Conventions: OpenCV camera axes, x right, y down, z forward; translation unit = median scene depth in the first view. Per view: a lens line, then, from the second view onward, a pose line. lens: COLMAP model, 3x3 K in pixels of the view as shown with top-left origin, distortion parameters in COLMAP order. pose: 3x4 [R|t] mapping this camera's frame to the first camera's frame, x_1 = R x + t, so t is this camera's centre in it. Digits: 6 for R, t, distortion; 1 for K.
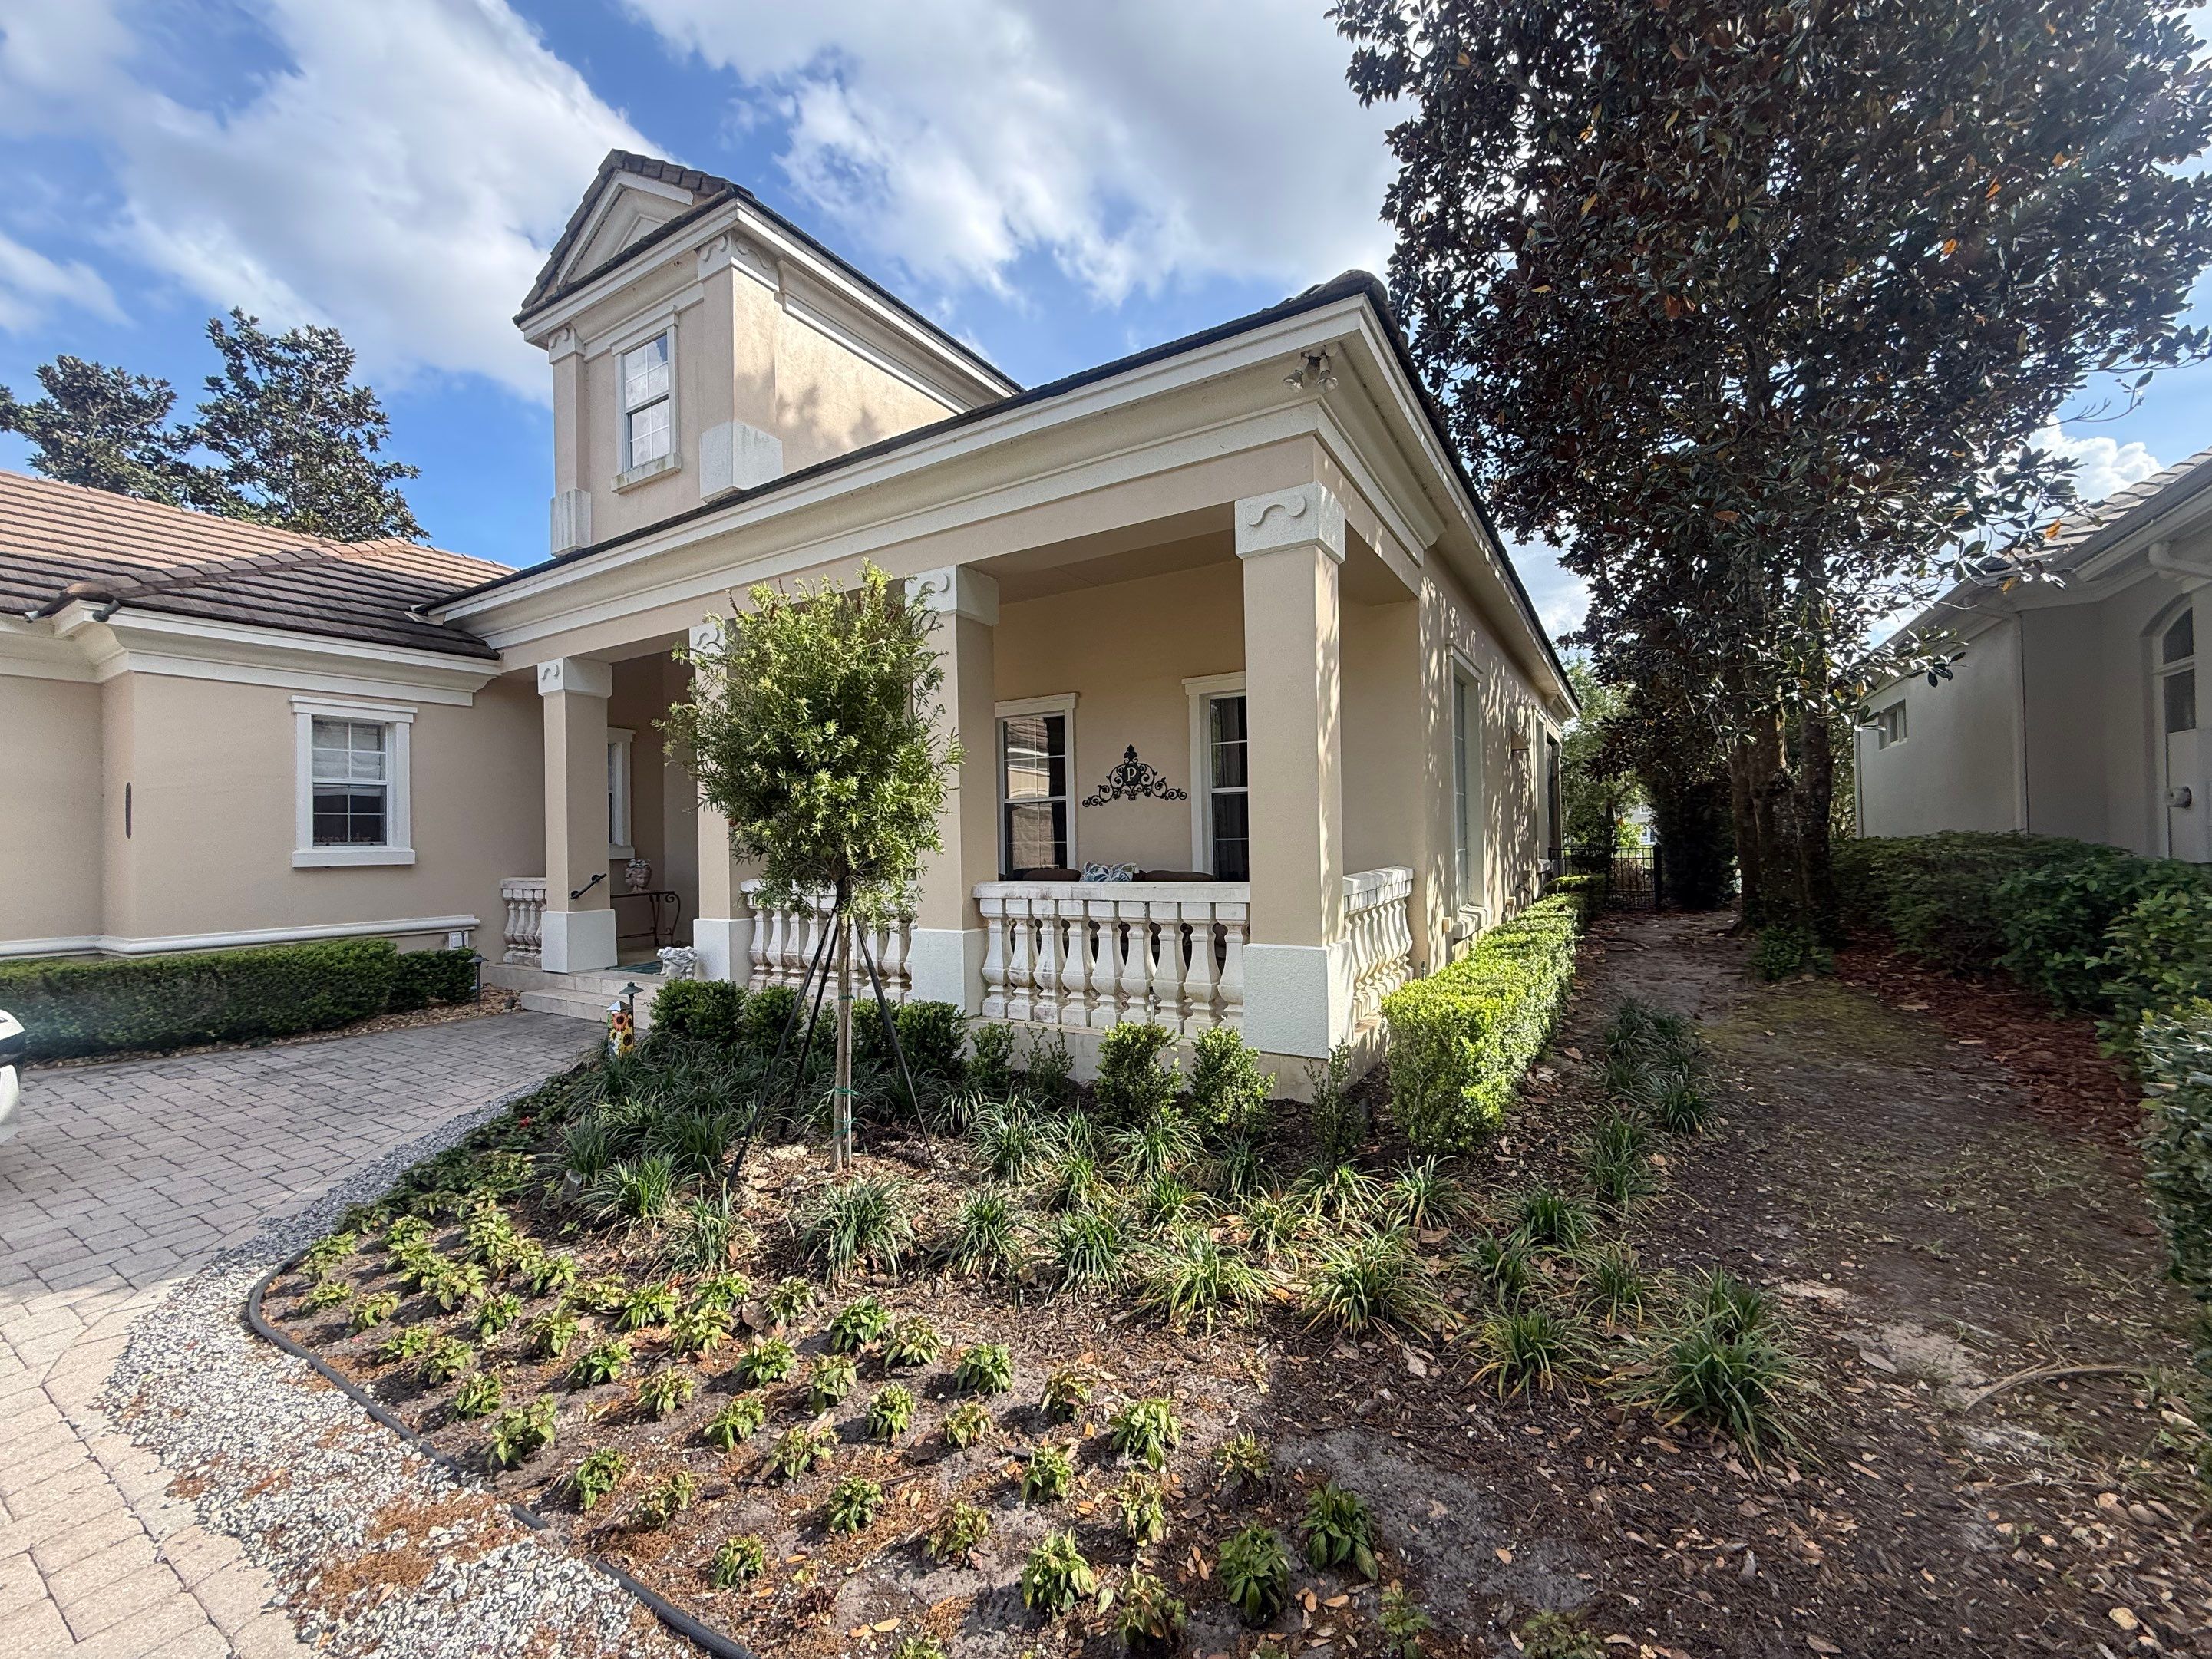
lens RADIAL K [[890.7, 0, 1106.0], [0, 890.7, 829.5], [0, 0, 1]] dist [0.000069, 0.000242]
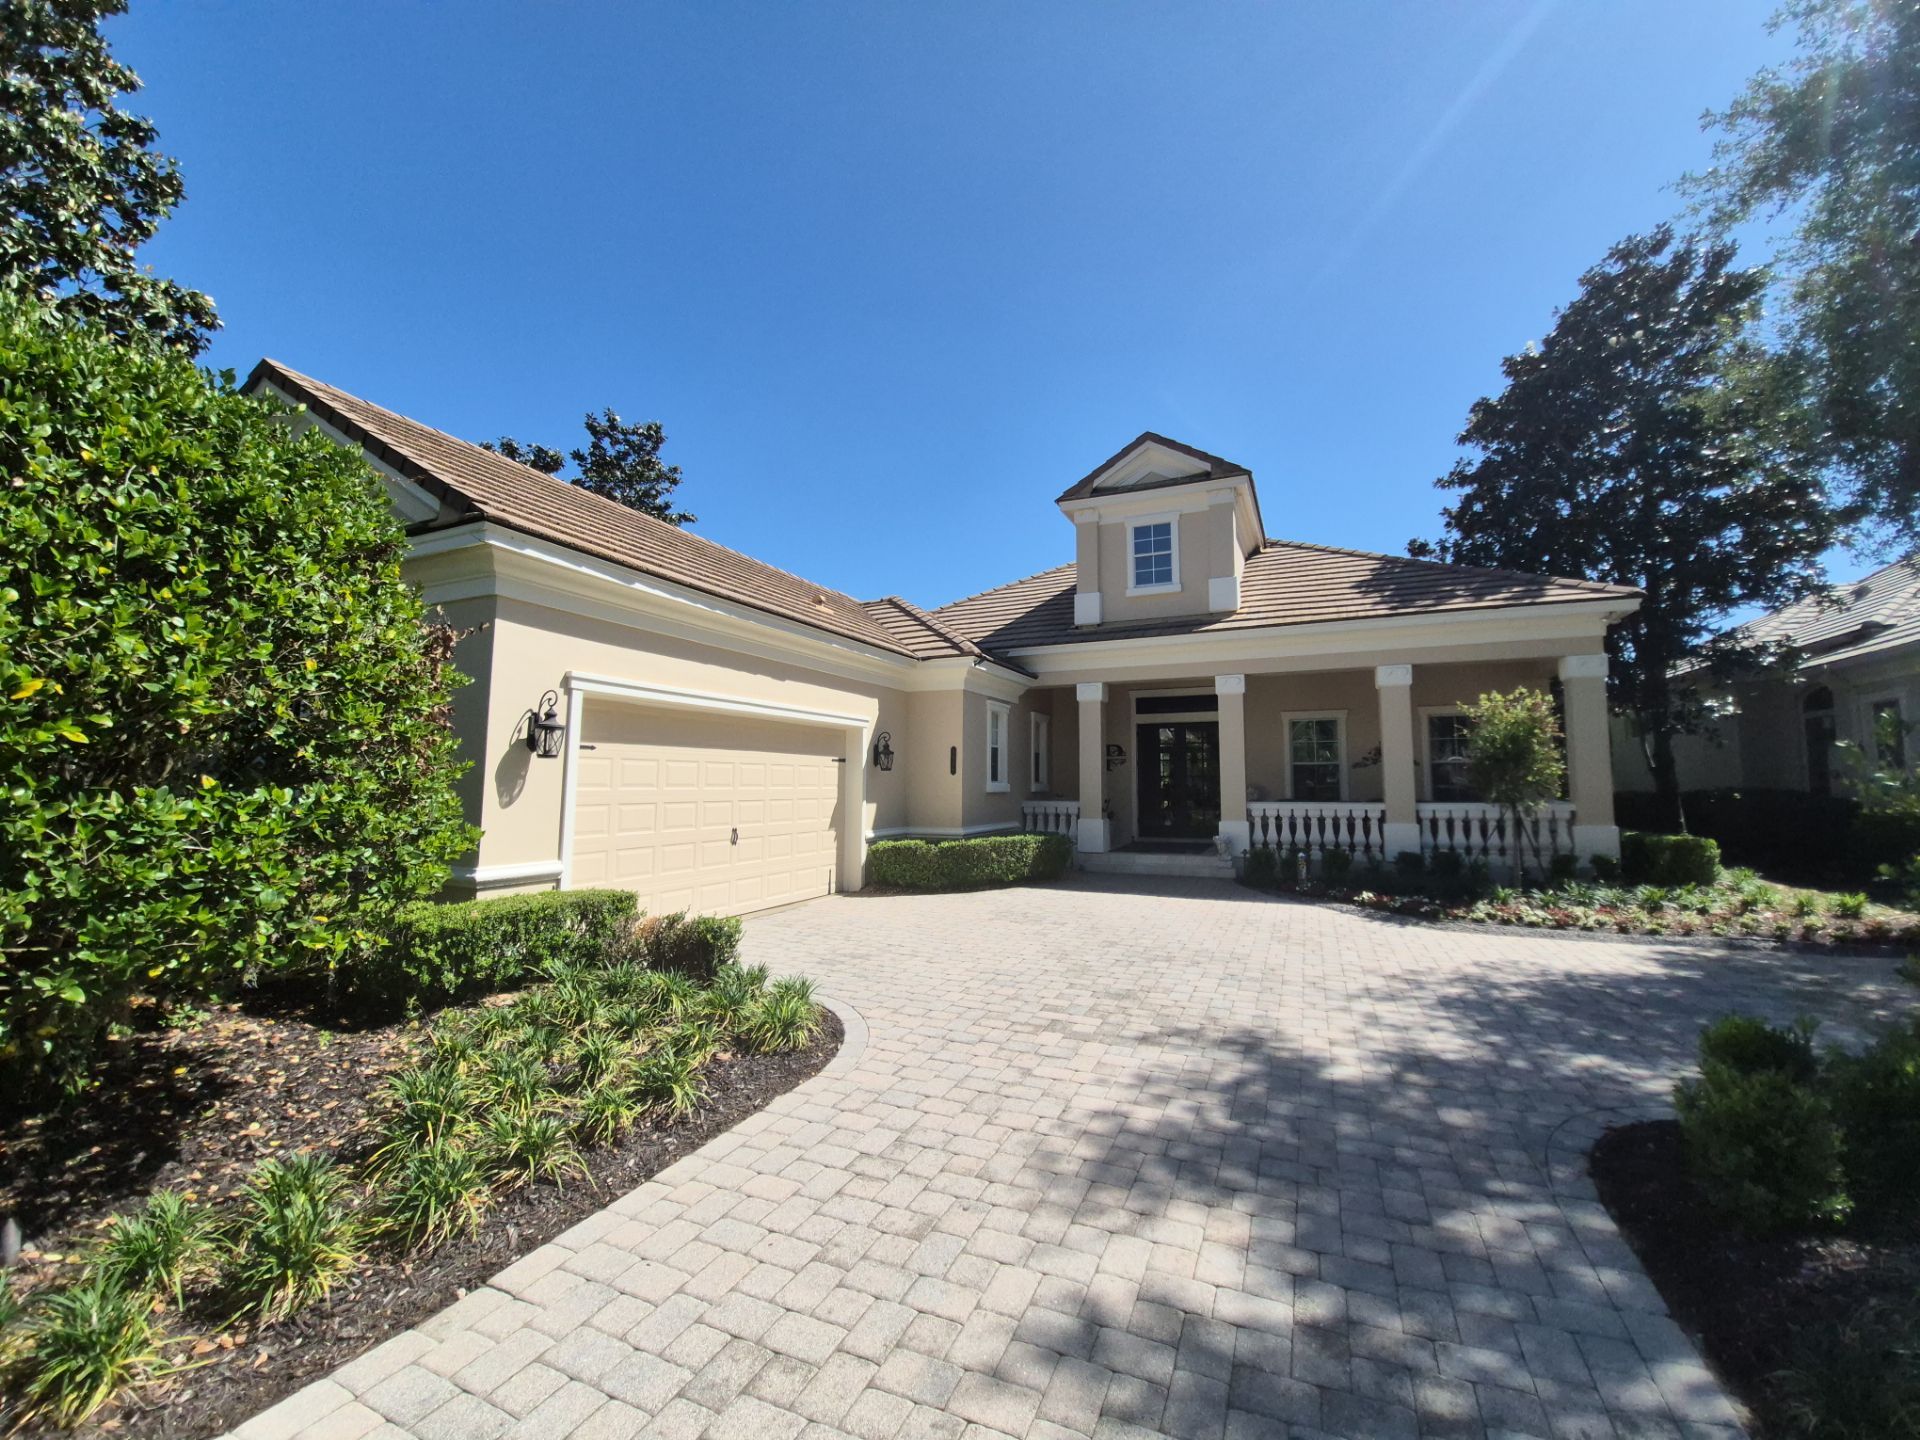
lens RADIAL K [[761.2, 0, 985.0], [0, 761.2, 727.3], [0, 0, 1]] dist [-0.022112, 0.000086]
pose [[0.990369, 0.029992, 0.135163, -1.044401], [-0.020658, 0.997338, -0.069935, 0.016460], [-0.136901, 0.066469, 0.988352, -0.532617]]
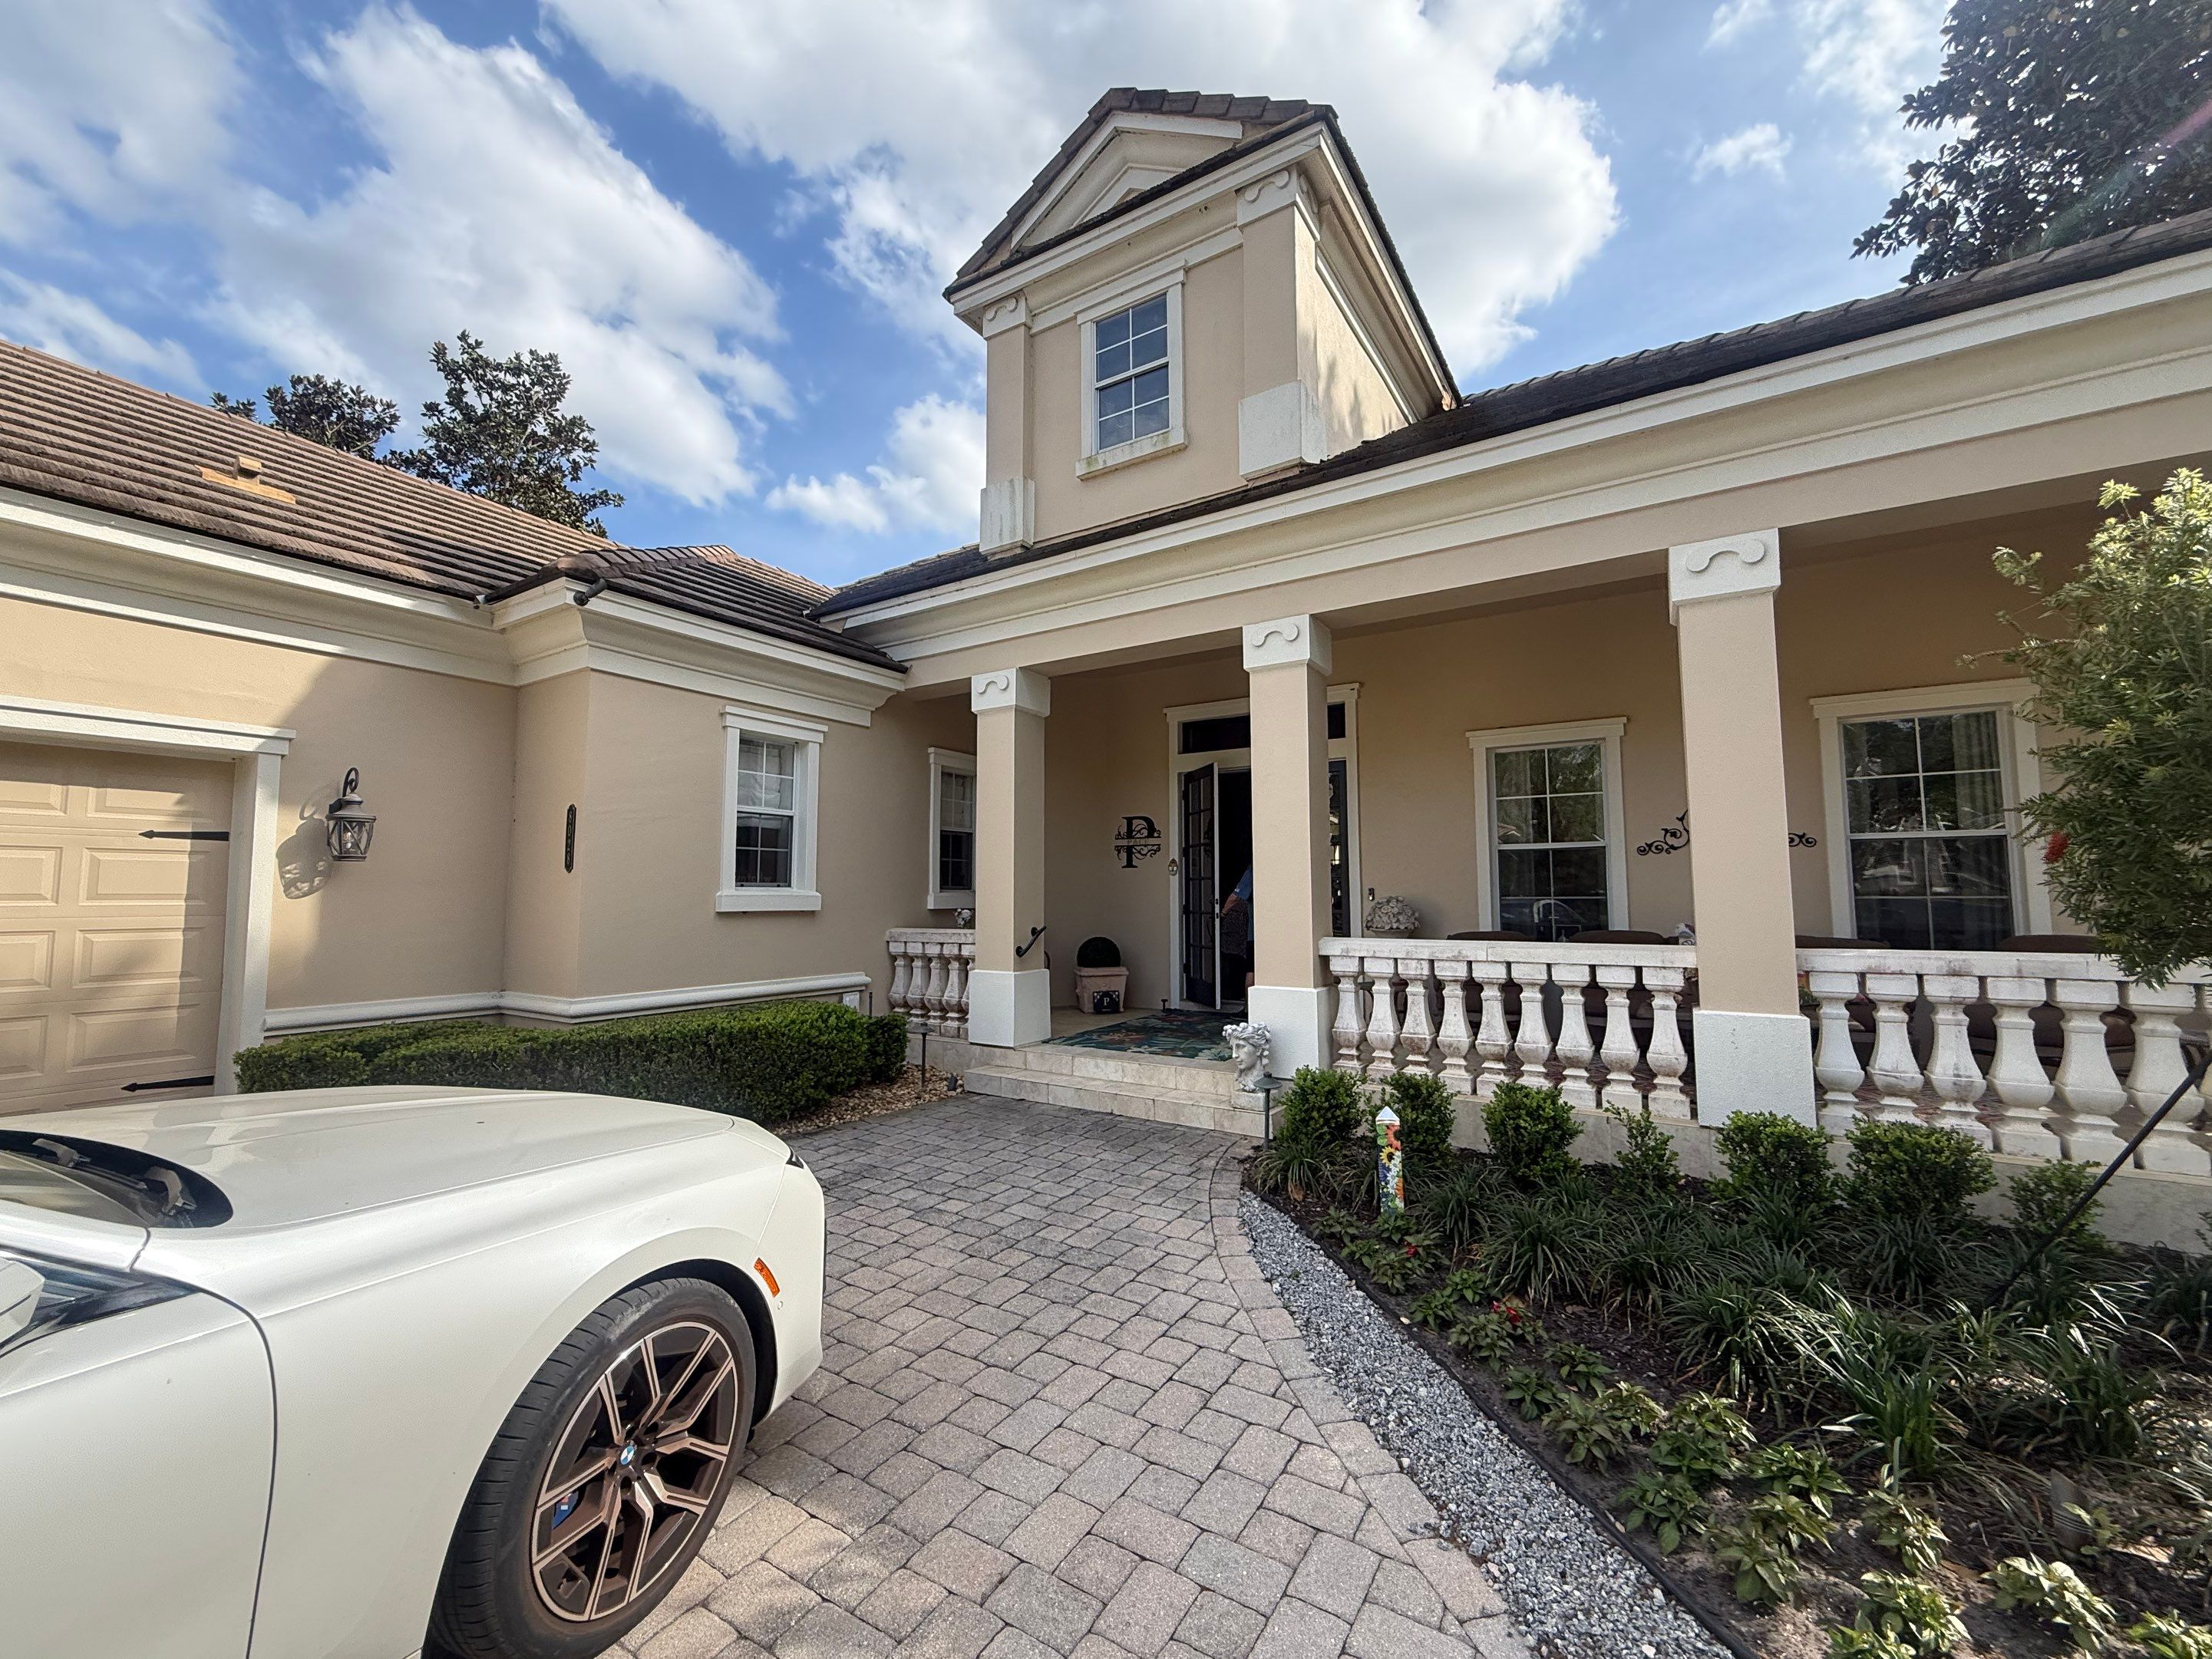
lens RADIAL K [[890.7, 0, 1106.0], [0, 890.7, 829.5], [0, 0, 1]] dist [0.000069, 0.000242]
pose [[0.999564, 0.015674, -0.025037, -0.491228], [-0.017233, 0.997845, -0.063304, 0.011308], [0.023991, 0.063708, 0.997680, 0.167223]]
